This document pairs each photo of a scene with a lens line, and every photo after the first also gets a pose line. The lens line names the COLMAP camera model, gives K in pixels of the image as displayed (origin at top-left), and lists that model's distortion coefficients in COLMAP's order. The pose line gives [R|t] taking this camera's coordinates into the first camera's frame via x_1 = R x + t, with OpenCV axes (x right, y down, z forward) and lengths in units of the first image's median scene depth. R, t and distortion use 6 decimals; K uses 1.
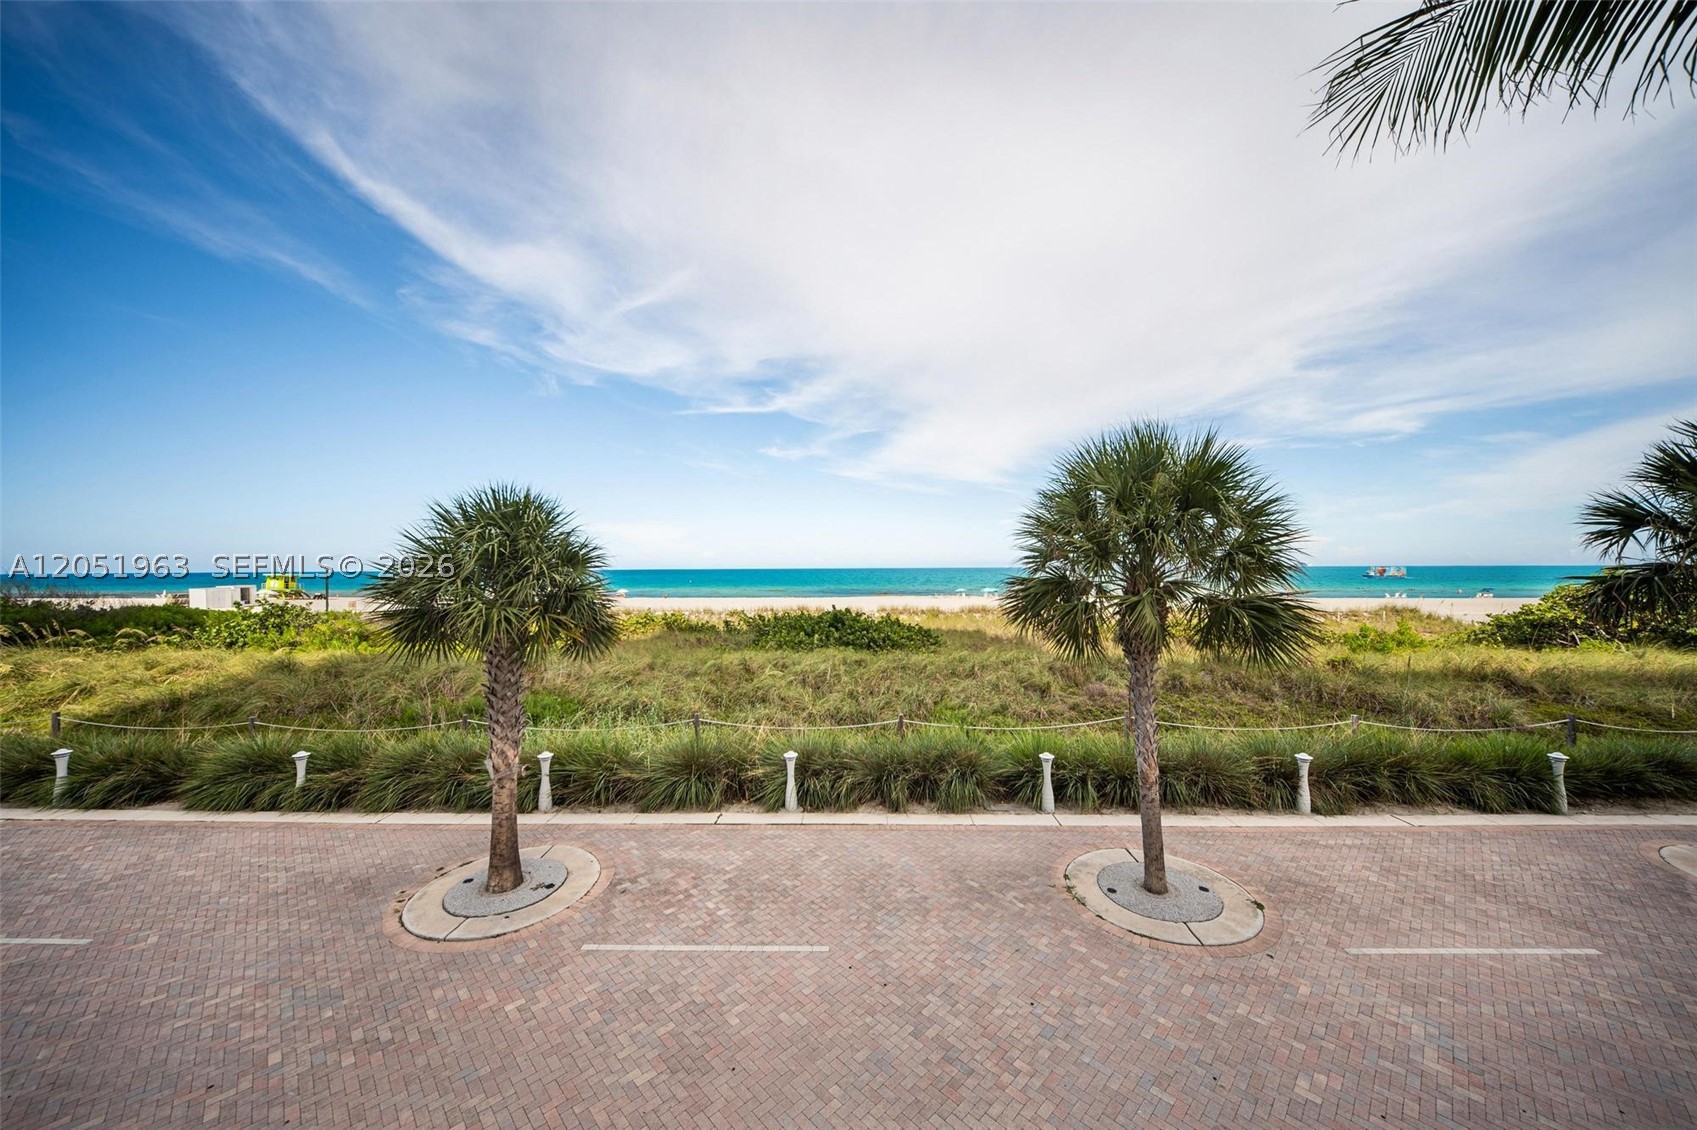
lens RADIAL K [[592.9, 0, 849.5], [0, 592.9, 559.8], [0, 0, 1]] dist [-0.005176, -0.000185]
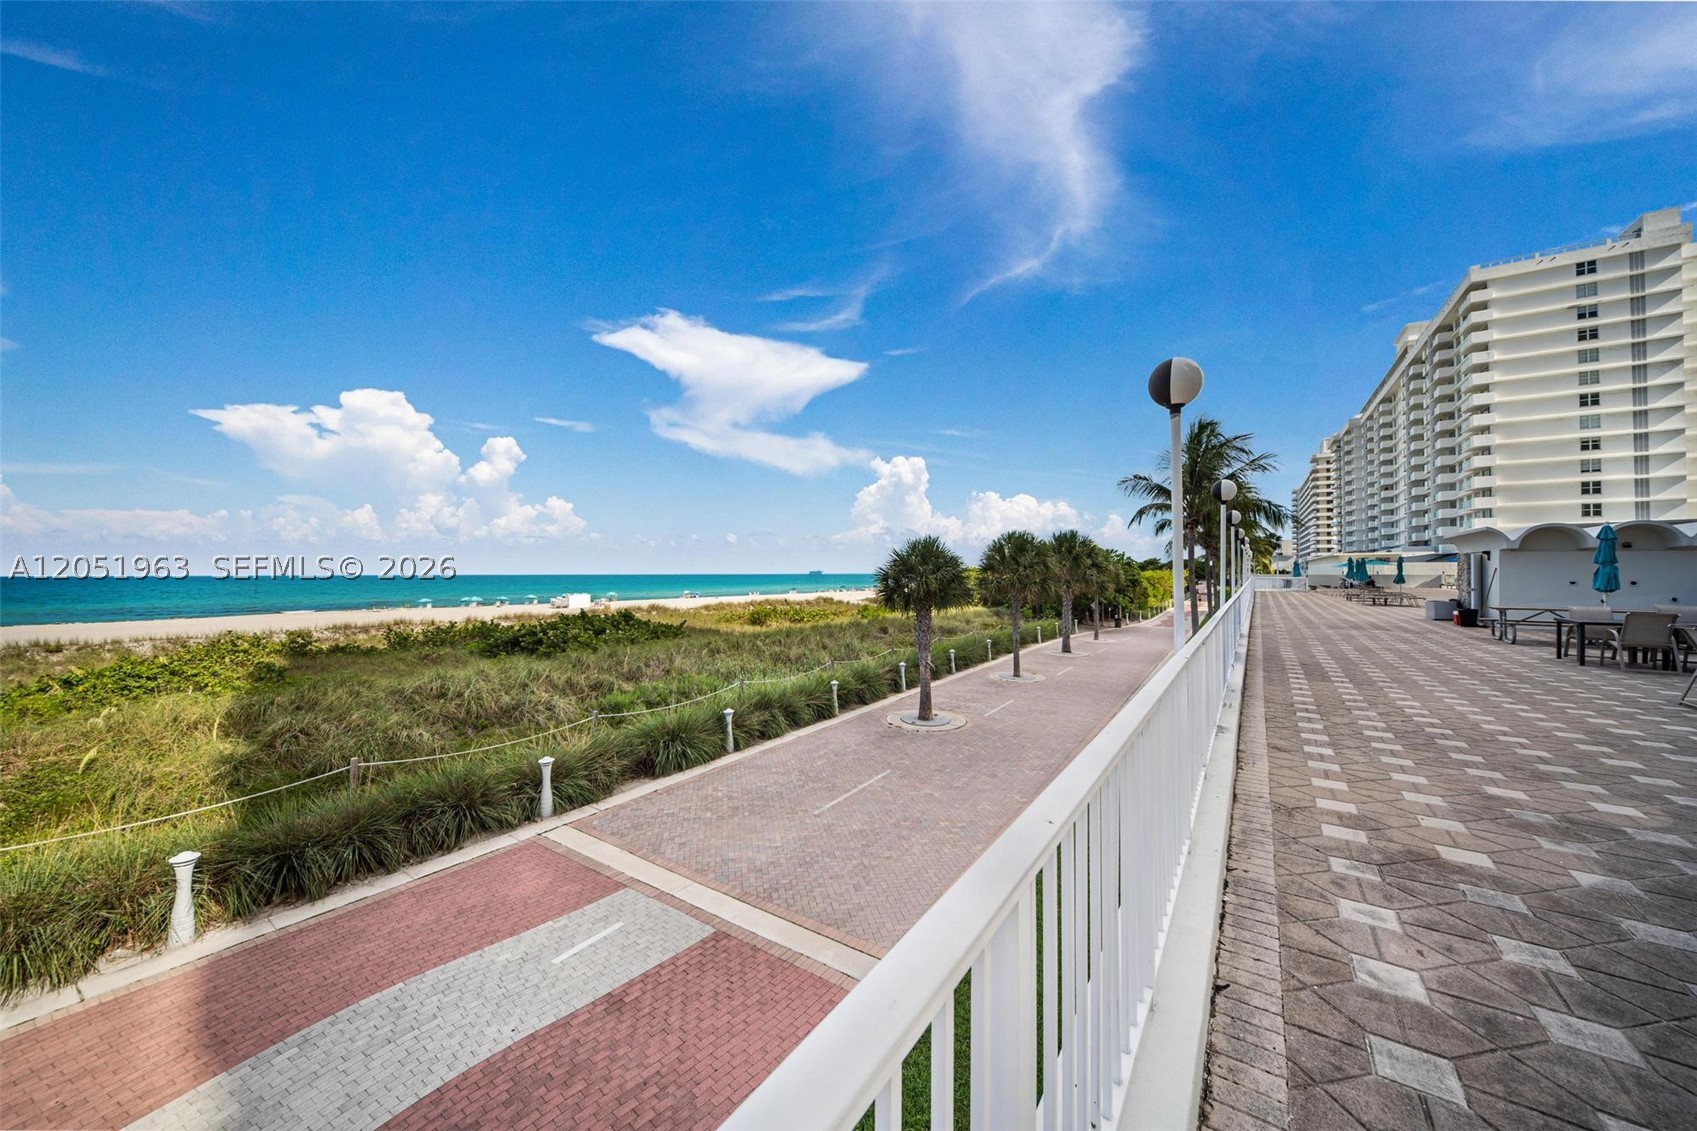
lens RADIAL K [[592.9, 0, 855.3], [0, 592.9, 572.9], [0, 0, 1]] dist [-0.005176, -0.000185]
pose [[0.539229, -0.003758, 0.842151, -0.700149], [0.001253, 0.999993, 0.003661, 0.007246], [-0.842158, -0.000919, 0.539230, 0.023047]]
